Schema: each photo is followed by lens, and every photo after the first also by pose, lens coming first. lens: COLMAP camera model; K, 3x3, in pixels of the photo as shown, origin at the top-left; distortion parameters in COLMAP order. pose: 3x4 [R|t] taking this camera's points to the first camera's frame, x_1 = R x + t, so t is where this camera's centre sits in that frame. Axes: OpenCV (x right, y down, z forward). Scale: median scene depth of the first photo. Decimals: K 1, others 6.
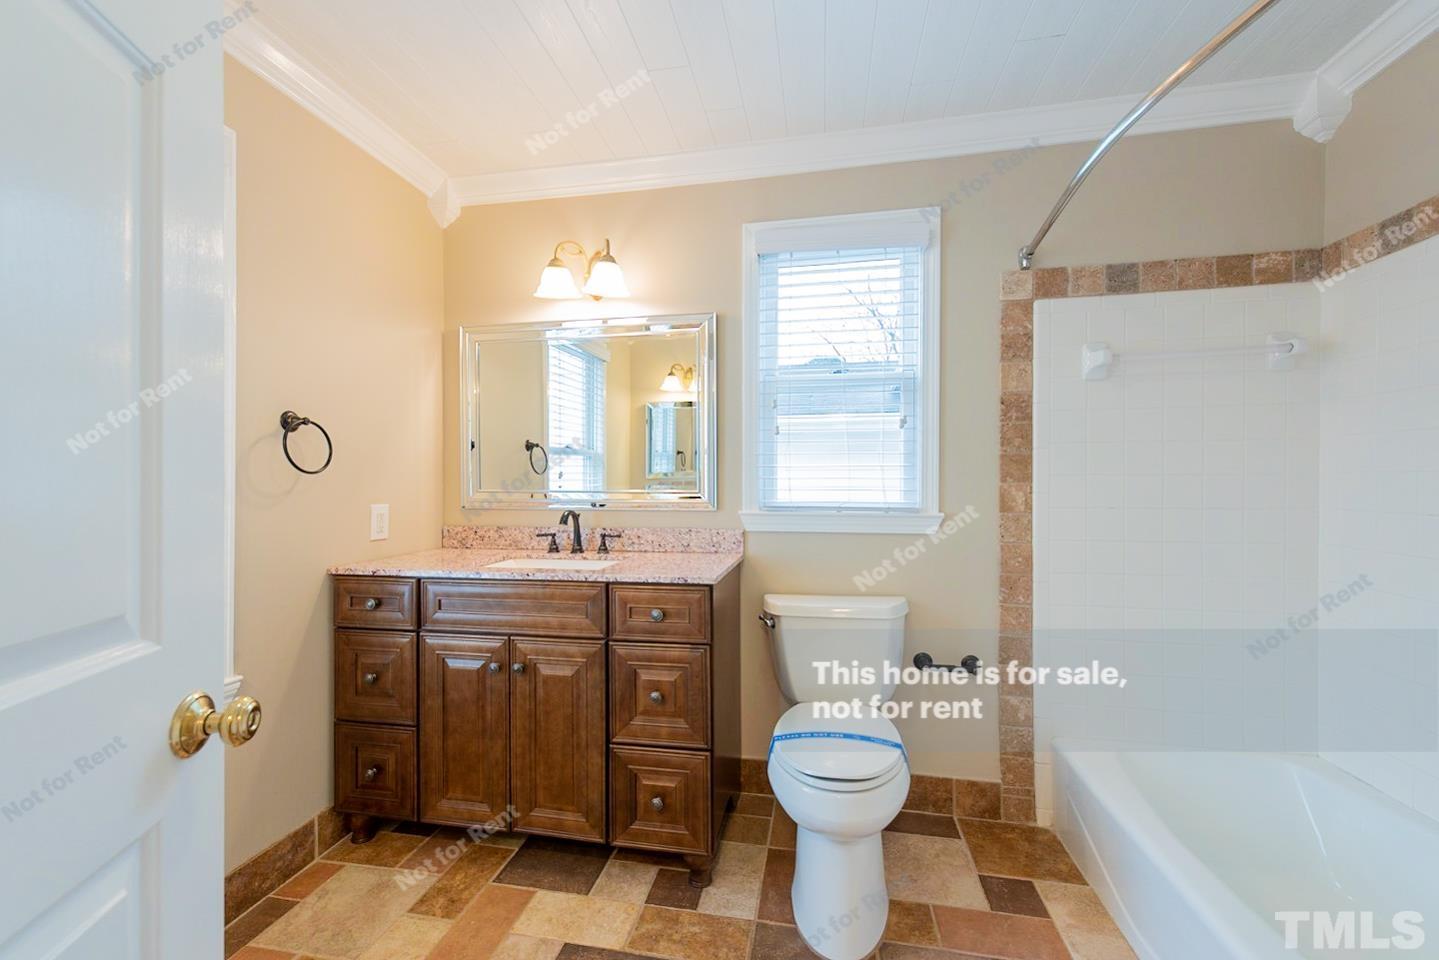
lens RADIAL K [[569.6, 0, 716.9], [0, 569.6, 480.4], [0, 0, 1]] dist [0.003803, 0.000133]
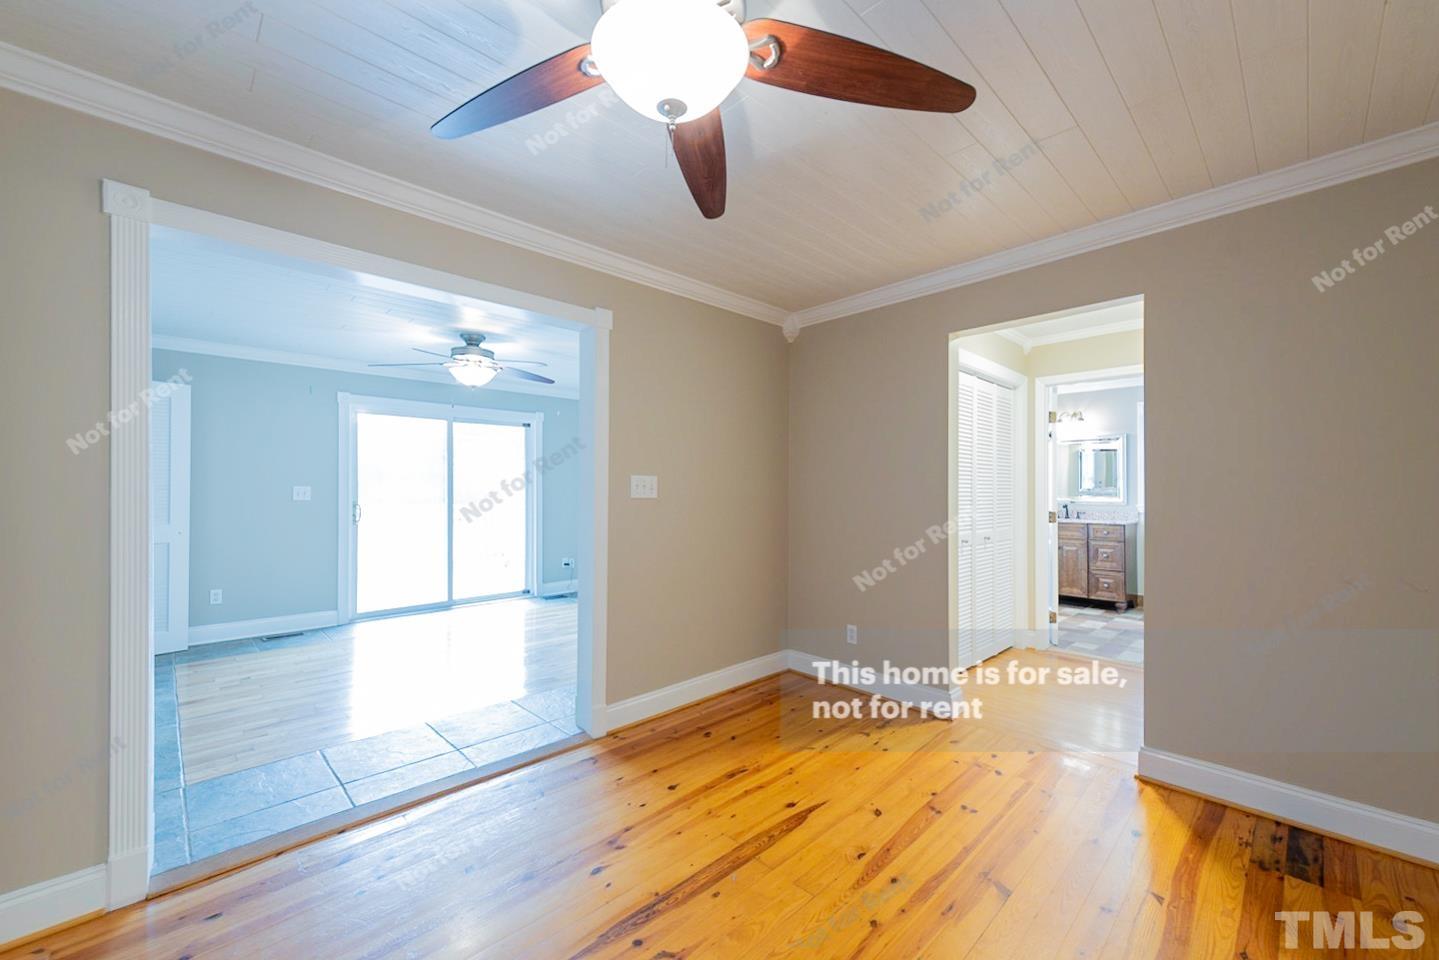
lens RADIAL K [[569.6, 0, 717.5], [0, 569.6, 483.8], [0, 0, 1]] dist [0.003803, 0.000133]
pose [[0.811604, -0.005701, -0.584181, 0.010750], [0.000145, 0.999954, -0.009557, -0.030527], [0.584208, 0.007671, 0.811567, -3.173658]]
